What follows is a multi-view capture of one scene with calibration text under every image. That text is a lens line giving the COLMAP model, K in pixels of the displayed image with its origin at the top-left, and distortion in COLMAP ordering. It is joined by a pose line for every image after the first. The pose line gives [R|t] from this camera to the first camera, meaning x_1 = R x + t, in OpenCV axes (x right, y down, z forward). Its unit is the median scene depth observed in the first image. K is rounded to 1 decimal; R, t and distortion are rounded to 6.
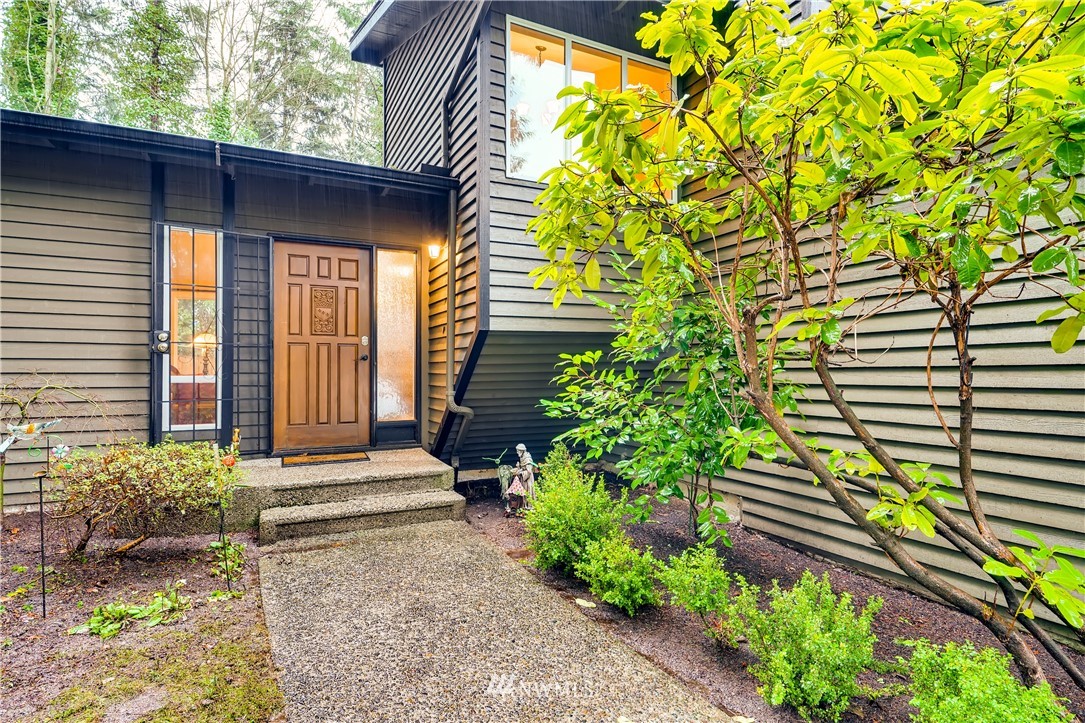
lens RADIAL K [[572.2, 0, 543.1], [0, 572.2, 365.0], [0, 0, 1]] dist [0.007882, -0.000299]
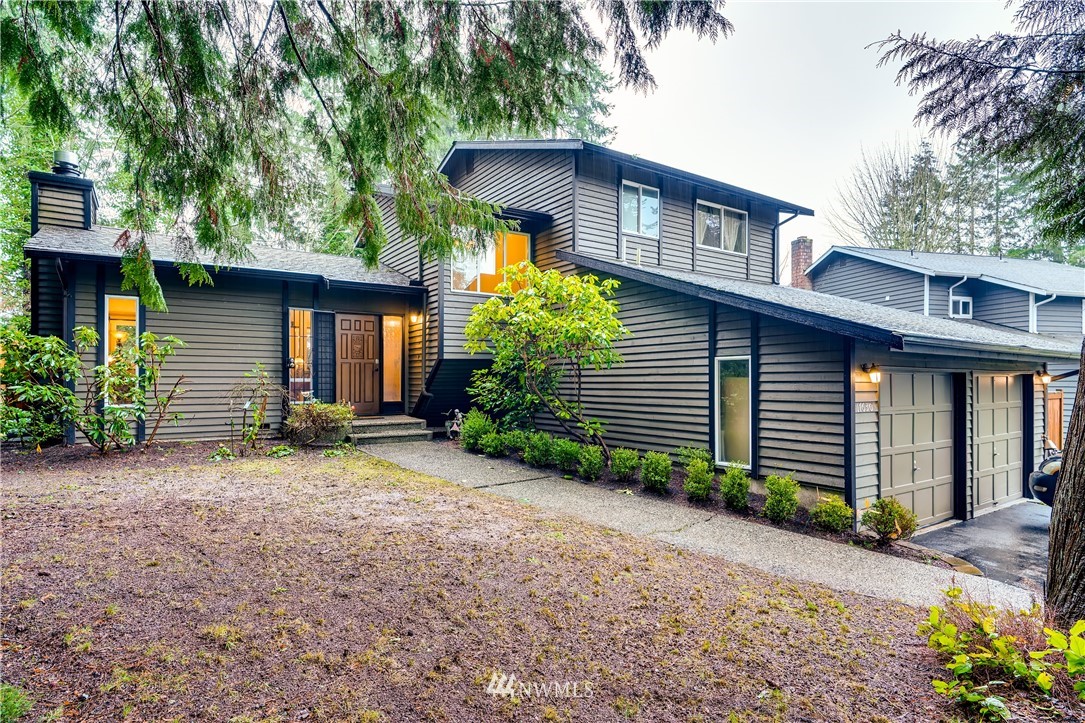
lens RADIAL K [[572.2, 0, 543.2], [0, 572.2, 372.5], [0, 0, 1]] dist [0.007882, -0.000299]
pose [[0.990878, 0.002200, 0.134745, -0.005569], [-0.002203, 0.999998, -0.000131, -0.005269], [-0.134745, -0.000167, 0.990880, -1.257384]]
